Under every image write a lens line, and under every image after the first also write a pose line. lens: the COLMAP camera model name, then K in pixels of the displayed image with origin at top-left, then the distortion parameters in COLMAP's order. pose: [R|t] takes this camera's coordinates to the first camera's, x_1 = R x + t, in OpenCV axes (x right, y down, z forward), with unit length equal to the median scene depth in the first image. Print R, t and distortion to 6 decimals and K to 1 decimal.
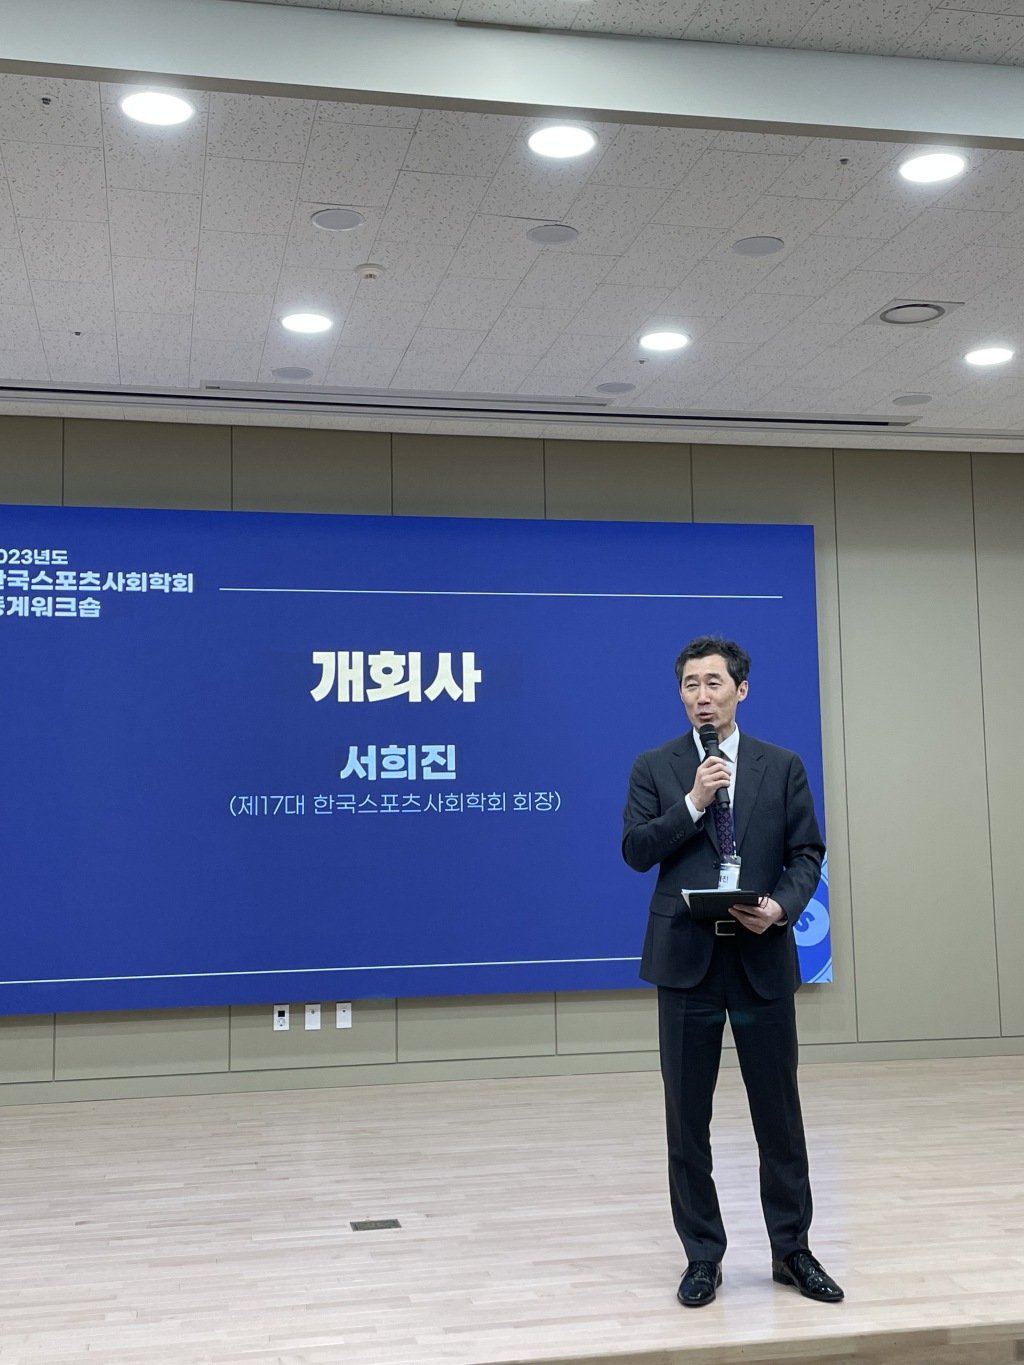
lens RADIAL K [[1638.2, 0, 516.3], [0, 1638.2, 682.5], [0, 0, 1]] dist [0.076873, 0.000000]
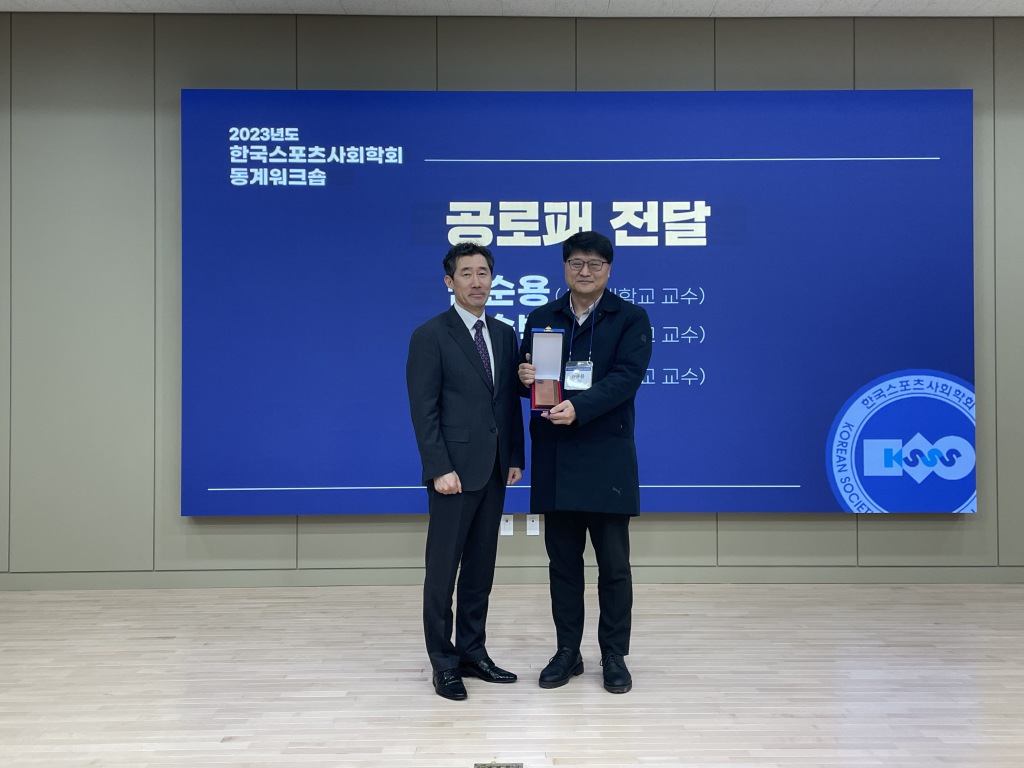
lens RADIAL K [[1041.6, 0, 526.5], [0, 1041.6, 366.3], [0, 0, 1]] dist [0.076679, 0.000000]
pose [[0.982475, 0.012735, -0.185960, 0.029233], [0.002691, 0.996590, 0.082468, 0.027870], [0.186377, -0.081524, 0.979090, 0.283636]]
